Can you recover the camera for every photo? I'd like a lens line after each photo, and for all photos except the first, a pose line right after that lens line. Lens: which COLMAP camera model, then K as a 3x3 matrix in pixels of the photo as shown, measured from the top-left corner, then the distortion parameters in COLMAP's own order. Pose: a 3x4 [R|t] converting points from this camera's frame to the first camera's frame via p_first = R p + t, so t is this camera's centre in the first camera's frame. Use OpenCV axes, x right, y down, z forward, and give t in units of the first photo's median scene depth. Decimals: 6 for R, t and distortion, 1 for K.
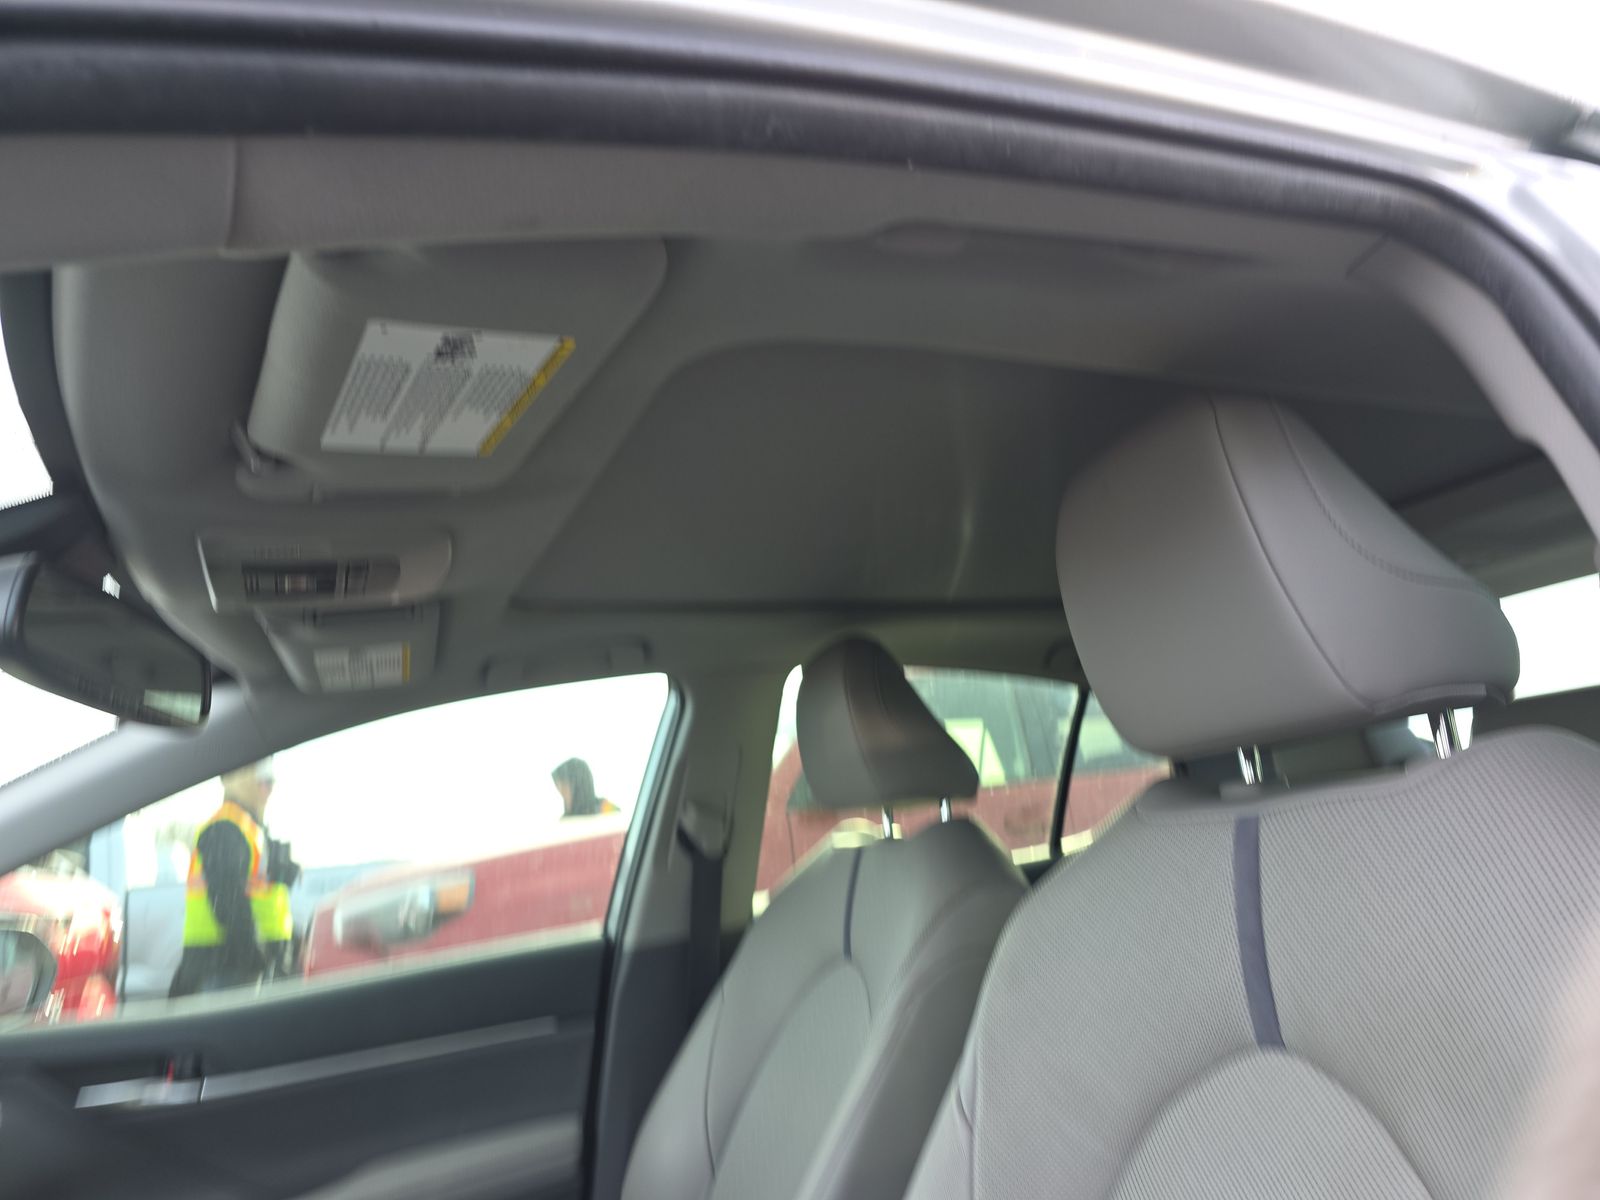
lens RADIAL K [[1083.7, 0, 800.0], [0, 1083.7, 600.0], [0, 0, 1]] dist [0.036063, -0.040484]
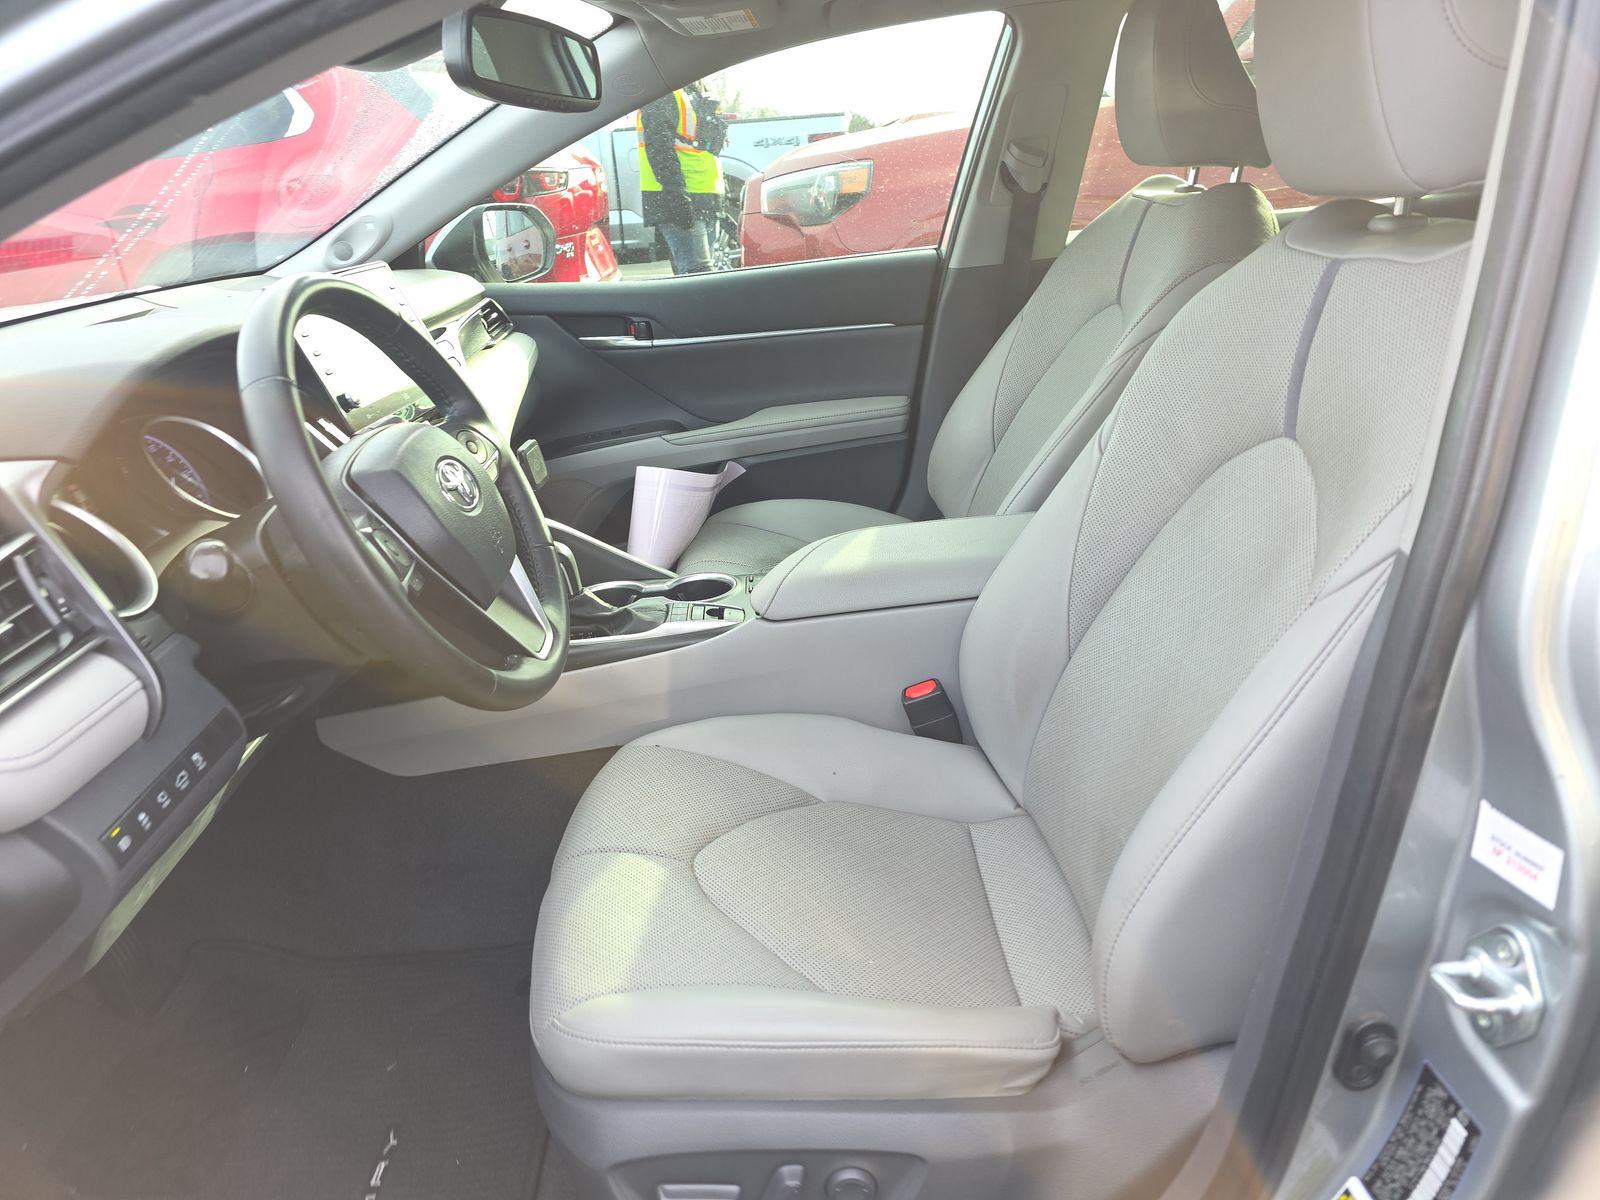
lens RADIAL K [[1083.7, 0, 800.0], [0, 1083.7, 600.0], [0, 0, 1]] dist [0.036063, -0.040484]
pose [[0.926395, 0.188836, -0.325782, 0.142969], [0.050001, 0.795817, 0.603469, -0.118288], [0.373220, -0.575340, 0.727798, -0.142704]]
